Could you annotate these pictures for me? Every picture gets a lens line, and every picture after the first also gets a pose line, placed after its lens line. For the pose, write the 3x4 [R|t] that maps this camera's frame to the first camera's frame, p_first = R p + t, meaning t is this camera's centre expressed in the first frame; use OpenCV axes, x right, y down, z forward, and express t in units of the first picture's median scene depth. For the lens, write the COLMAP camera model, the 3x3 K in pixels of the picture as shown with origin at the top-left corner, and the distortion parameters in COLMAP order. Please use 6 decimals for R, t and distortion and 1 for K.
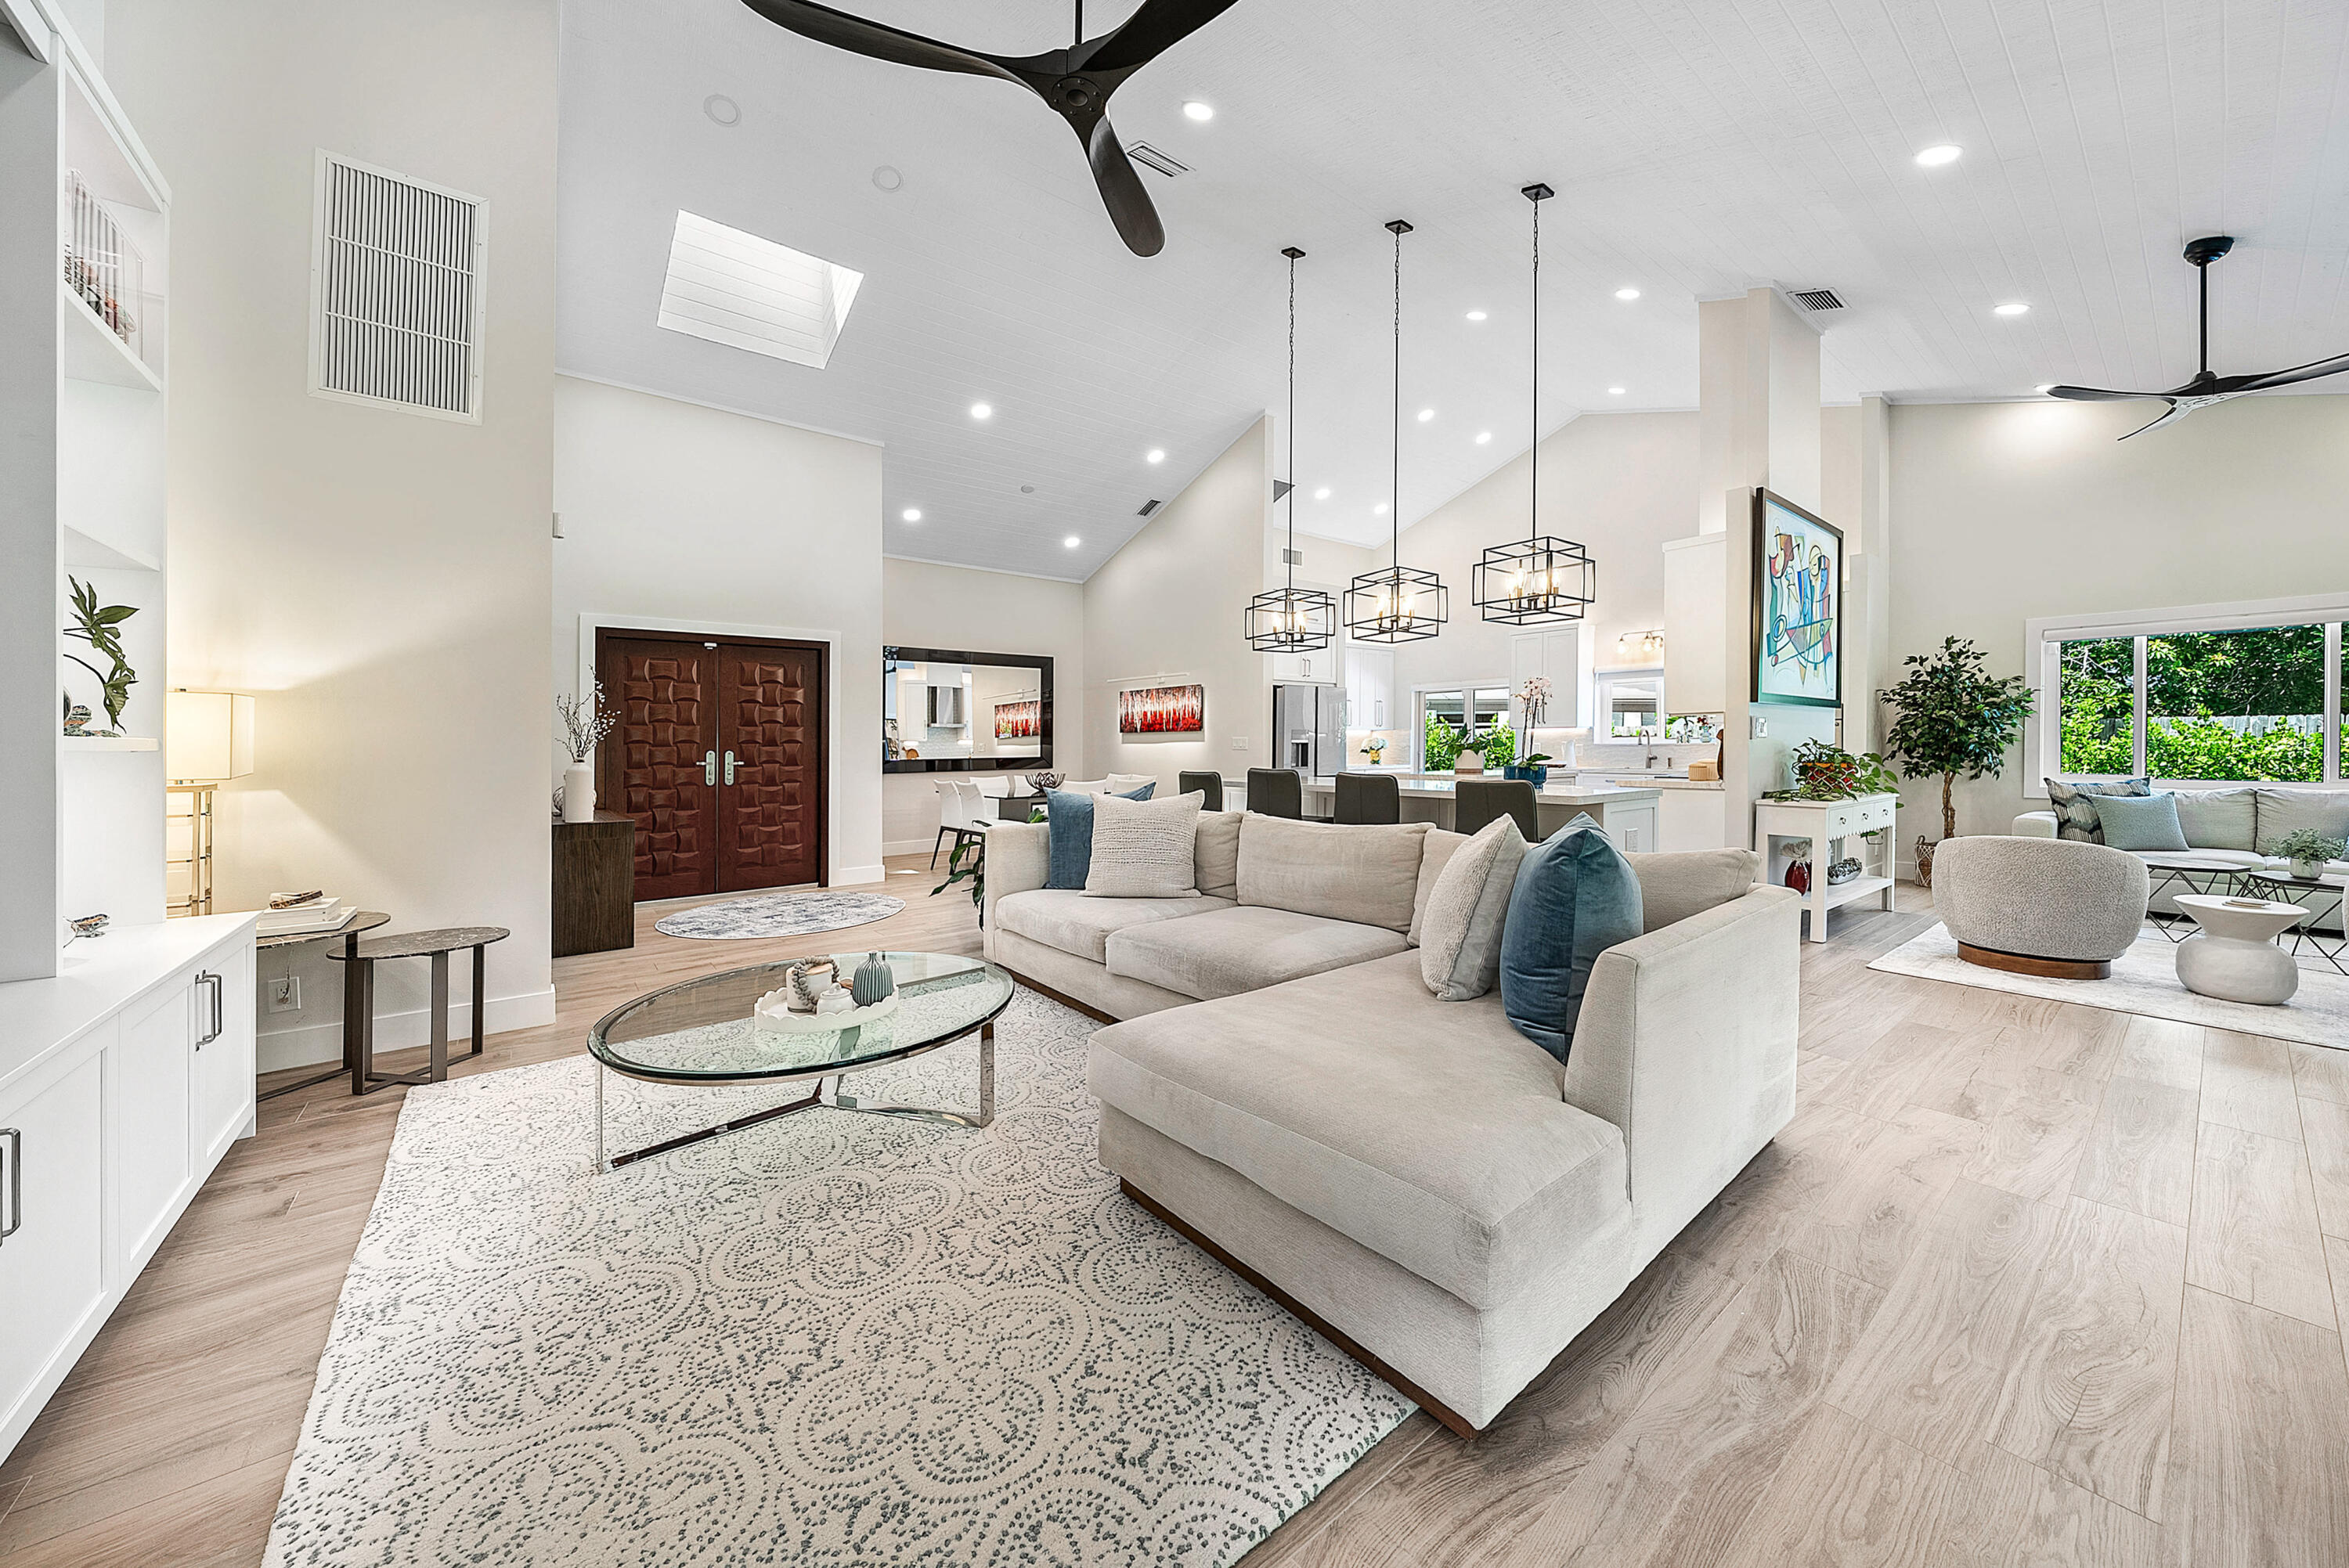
lens RADIAL K [[829.9, 0, 1166.3], [0, 829.9, 741.1], [0, 0, 1]] dist [0.003497, -0.001510]
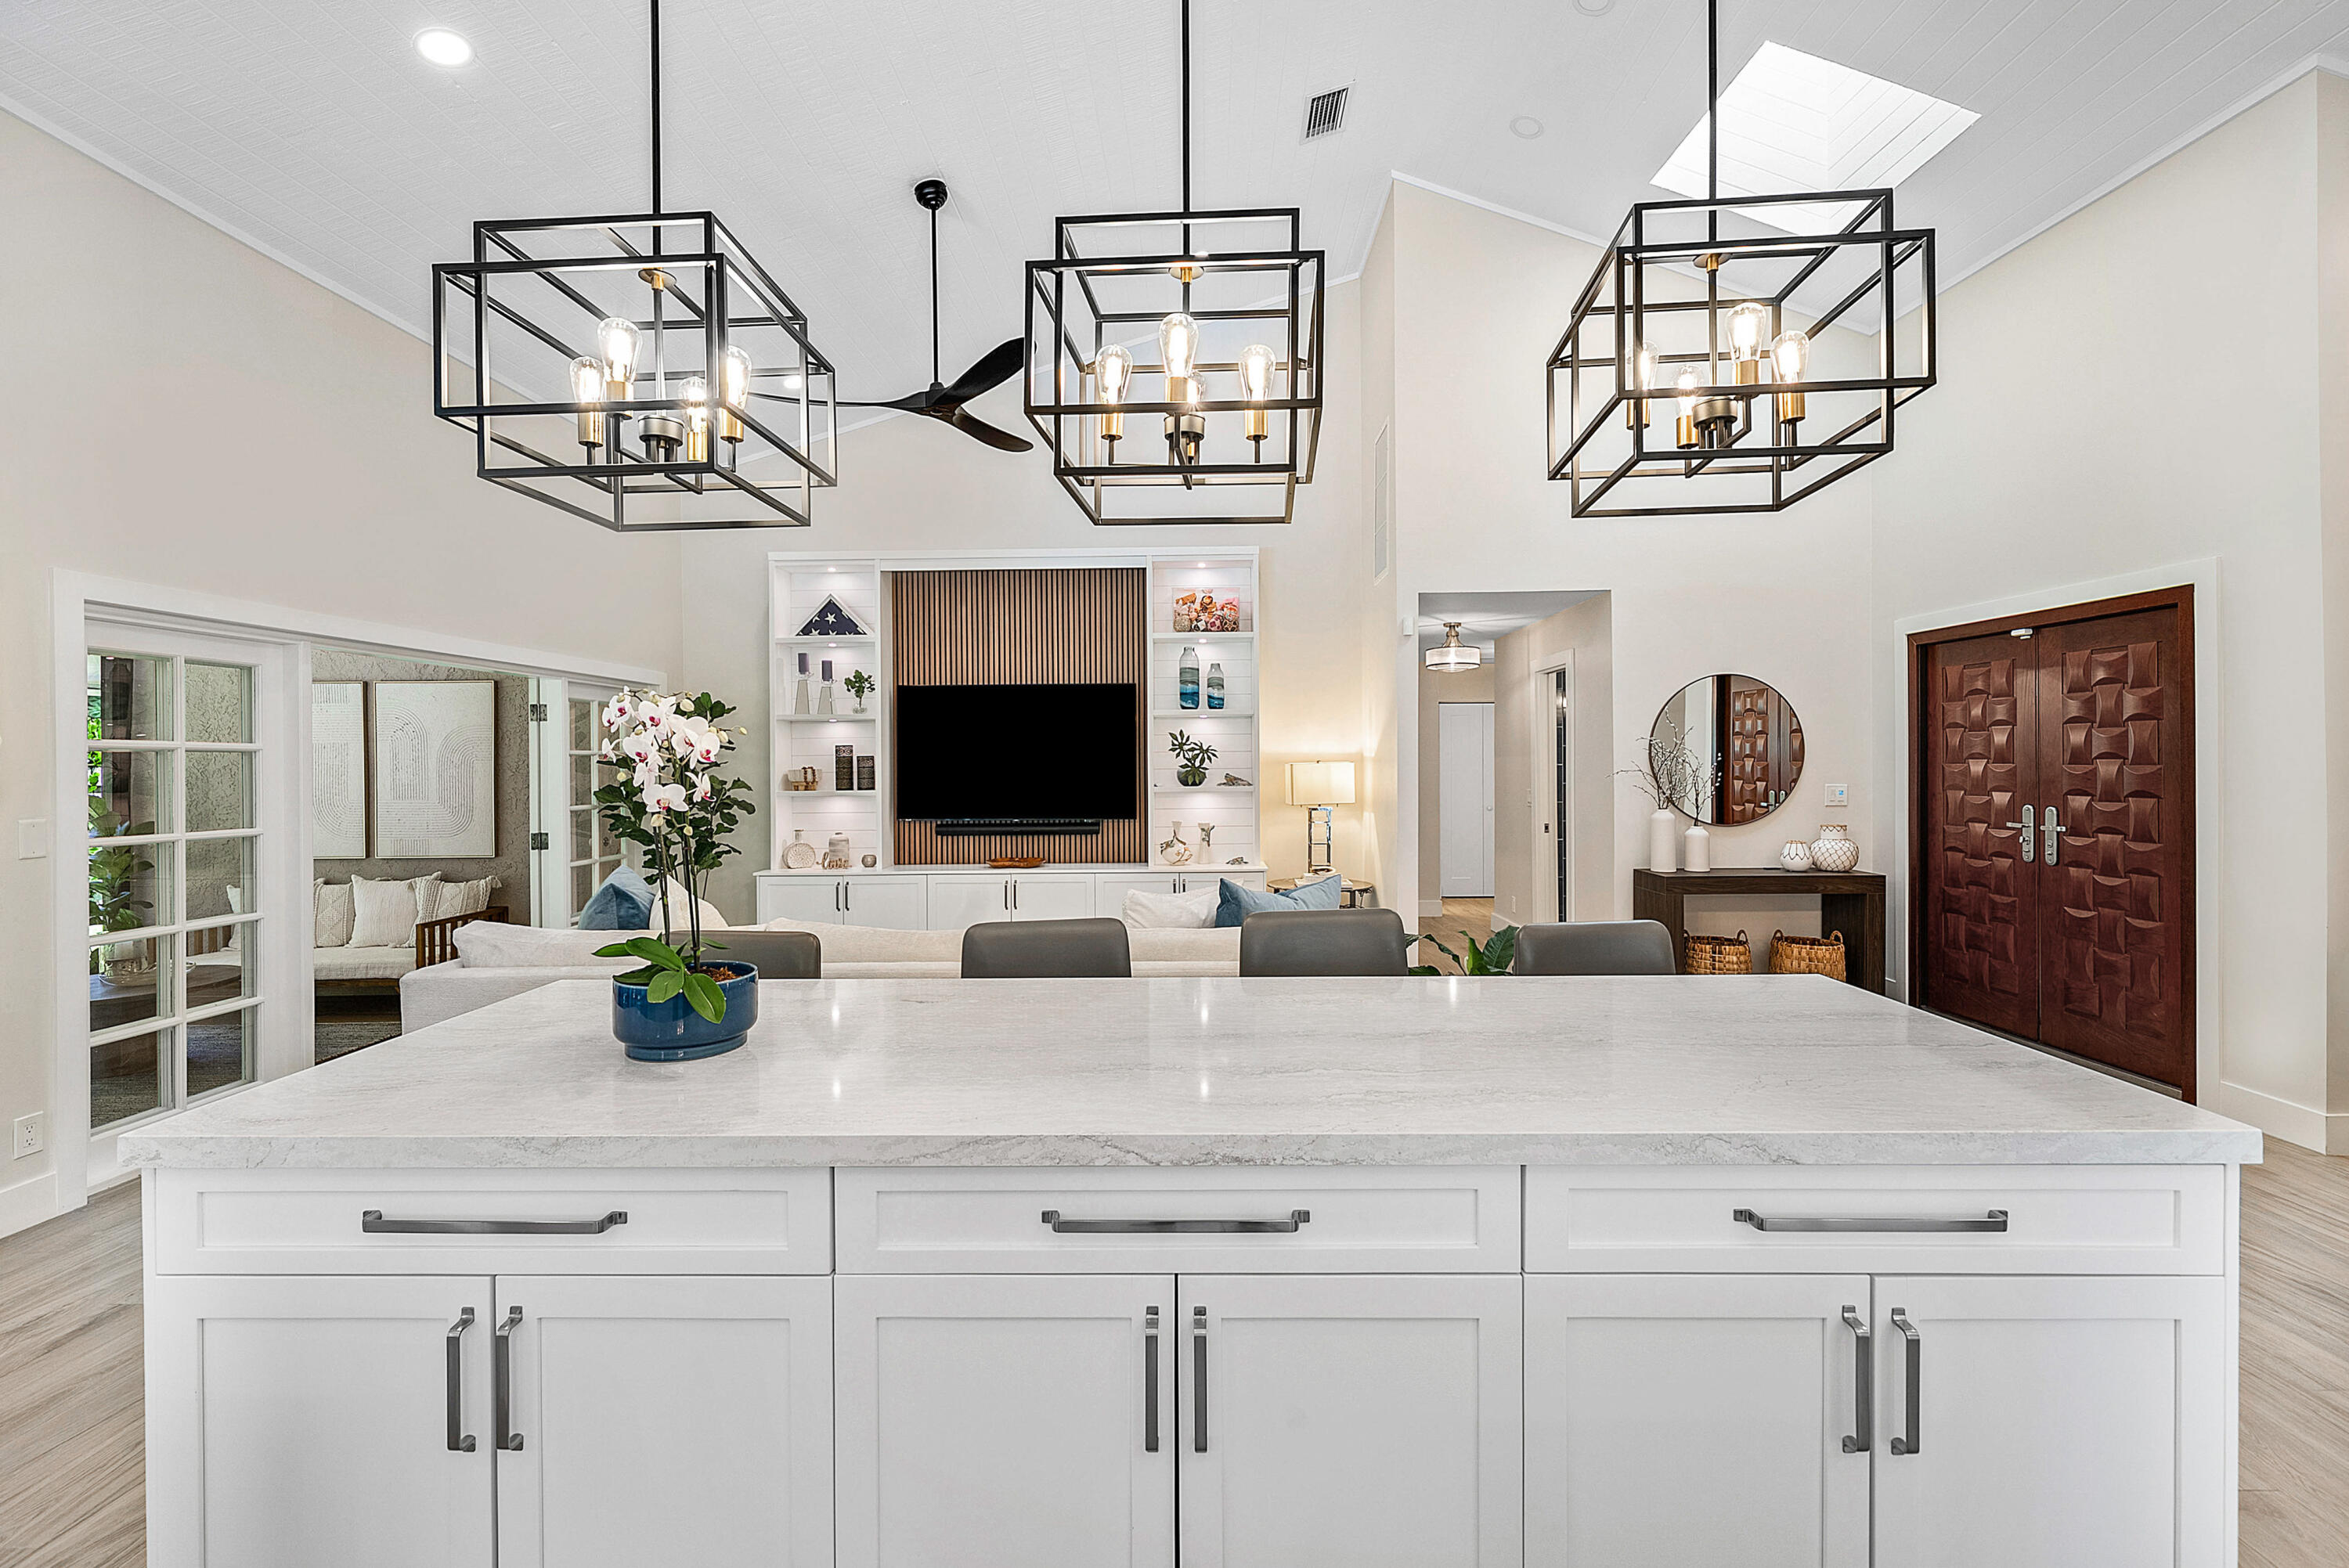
lens RADIAL K [[1036.4, 0, 1181.7], [0, 1036.4, 760.1], [0, 0, 1]] dist [0.003835, -0.000344]
pose [[-0.625183, 0.010432, -0.780408, 0.442215], [0.012773, 0.999914, 0.003134, -0.031693], [0.780373, -0.008009, -0.625262, 0.988644]]
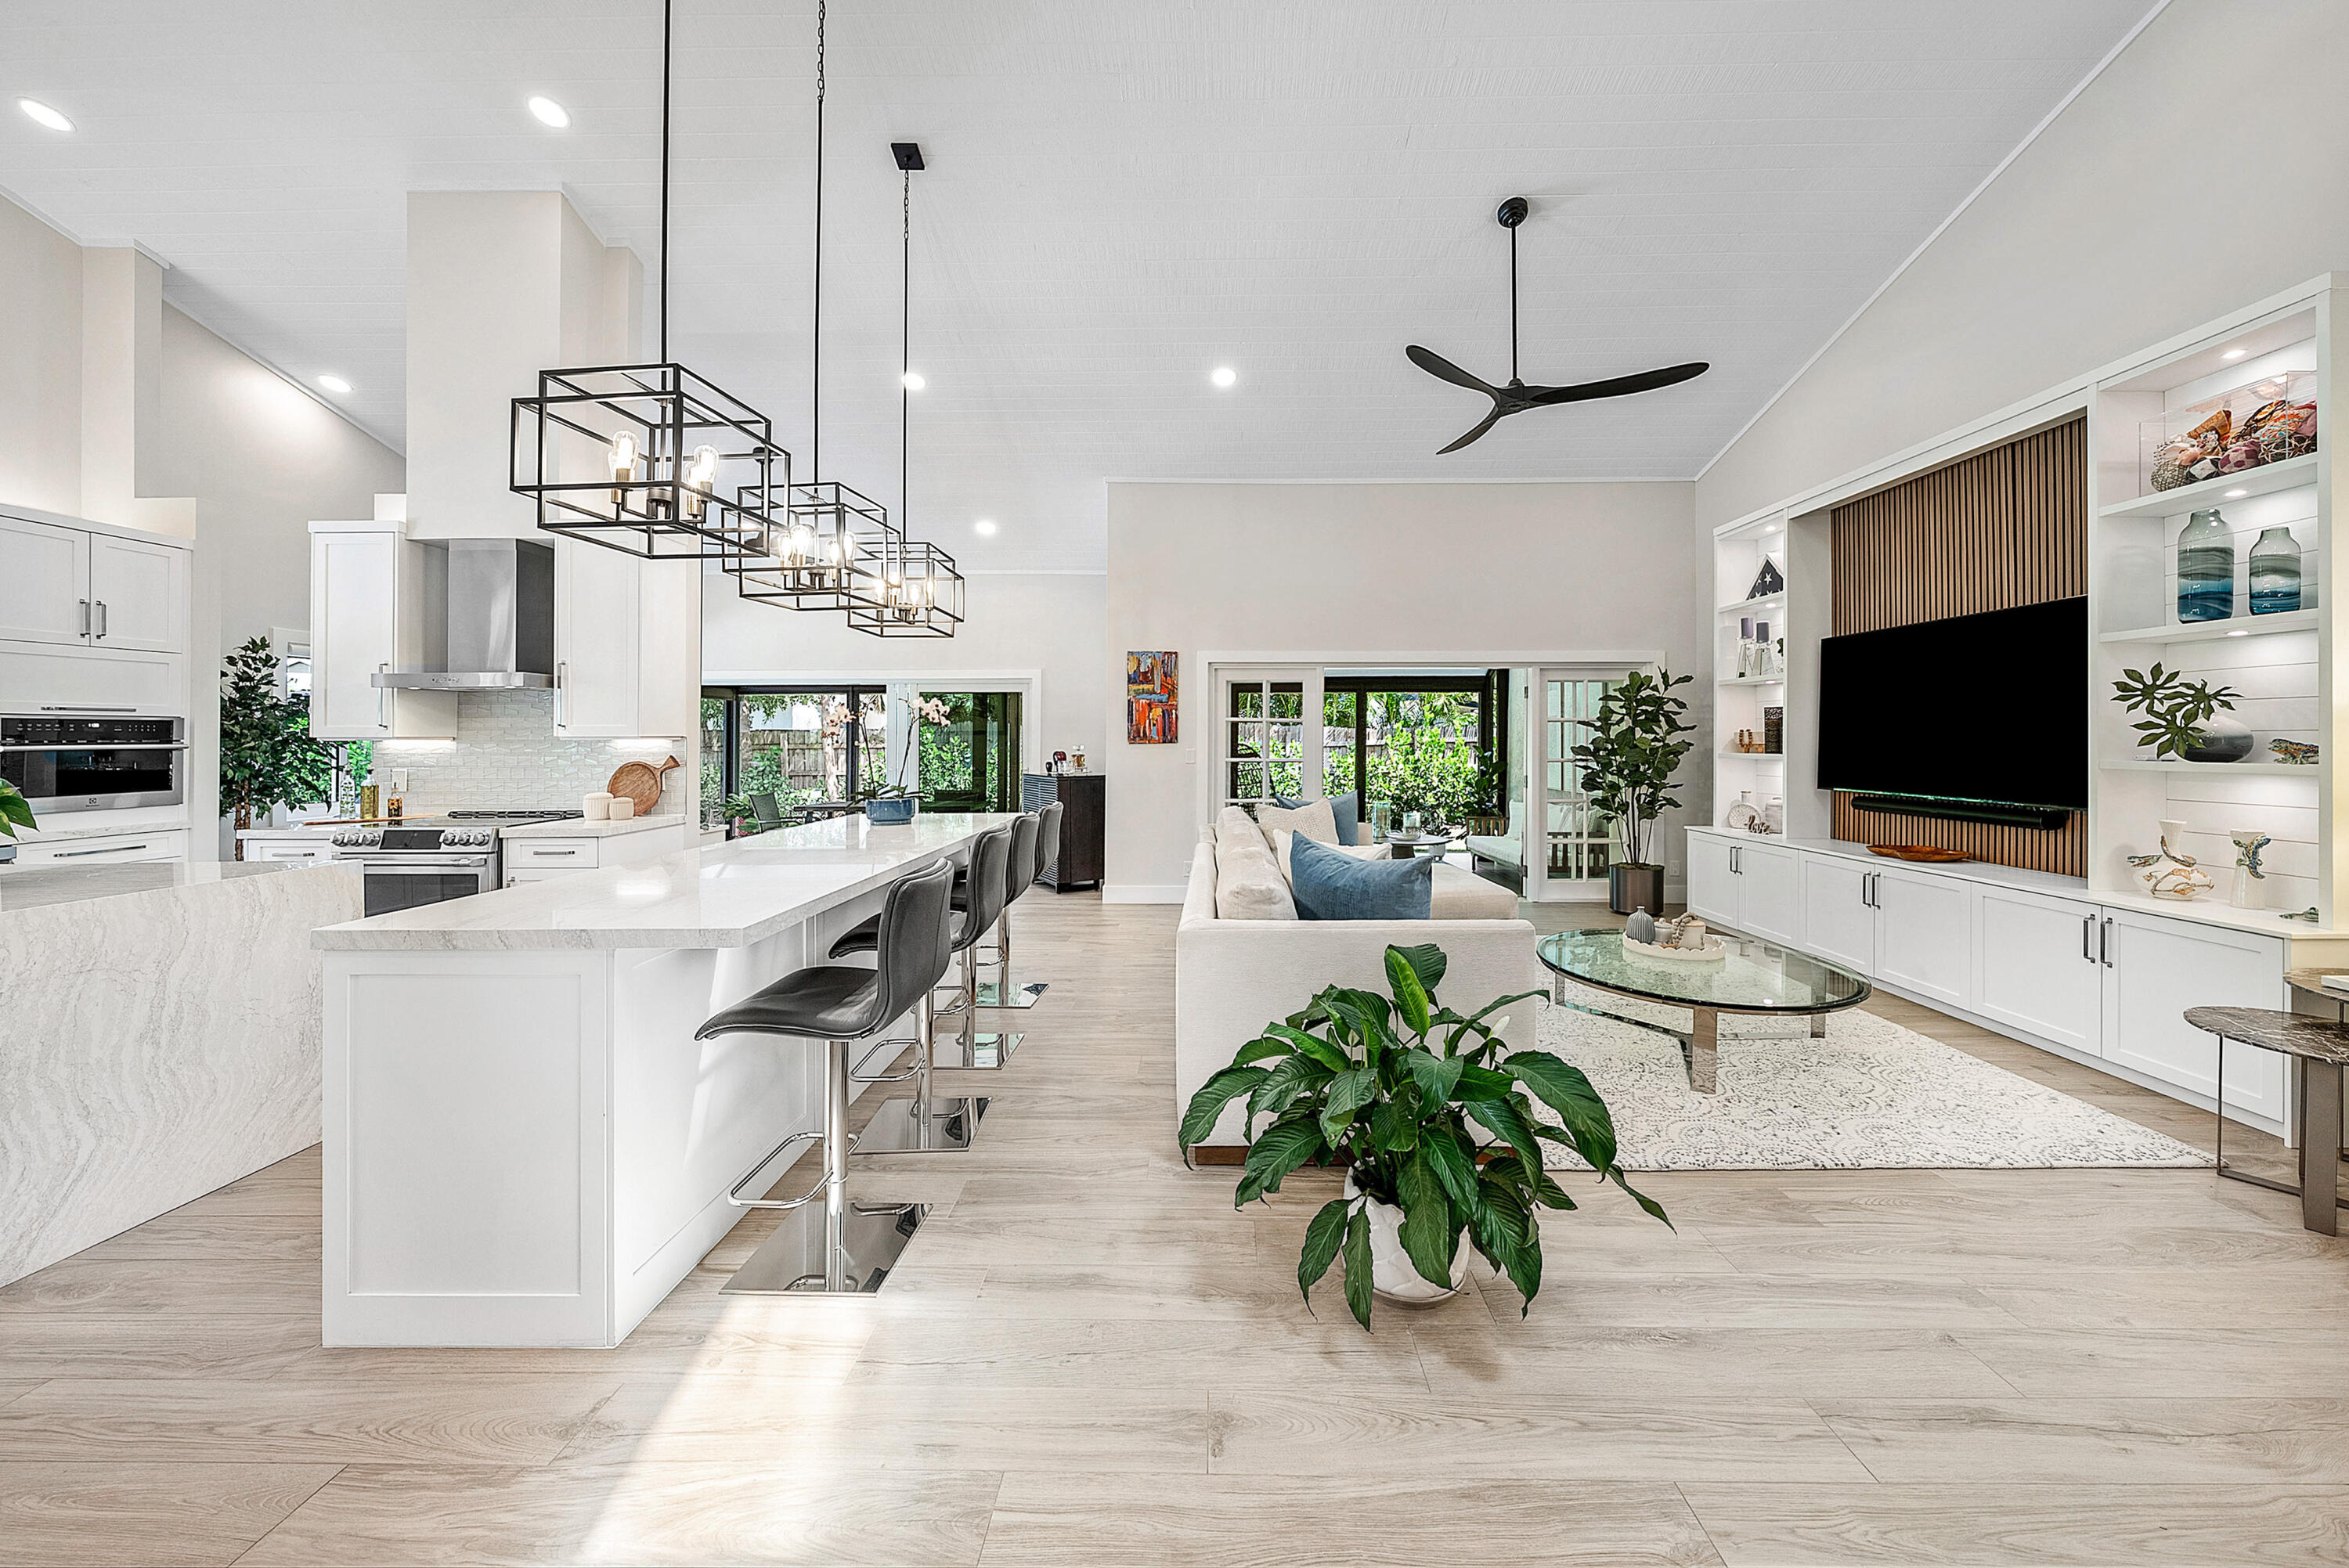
lens RADIAL K [[829.9, 0, 1196.5], [0, 829.9, 728.8], [0, 0, 1]] dist [0.003497, -0.001510]
pose [[-0.785233, 0.018036, 0.618938, -0.262464], [0.008798, 0.999800, -0.017973, -0.015809], [-0.619138, -0.008667, -0.785234, 1.064771]]
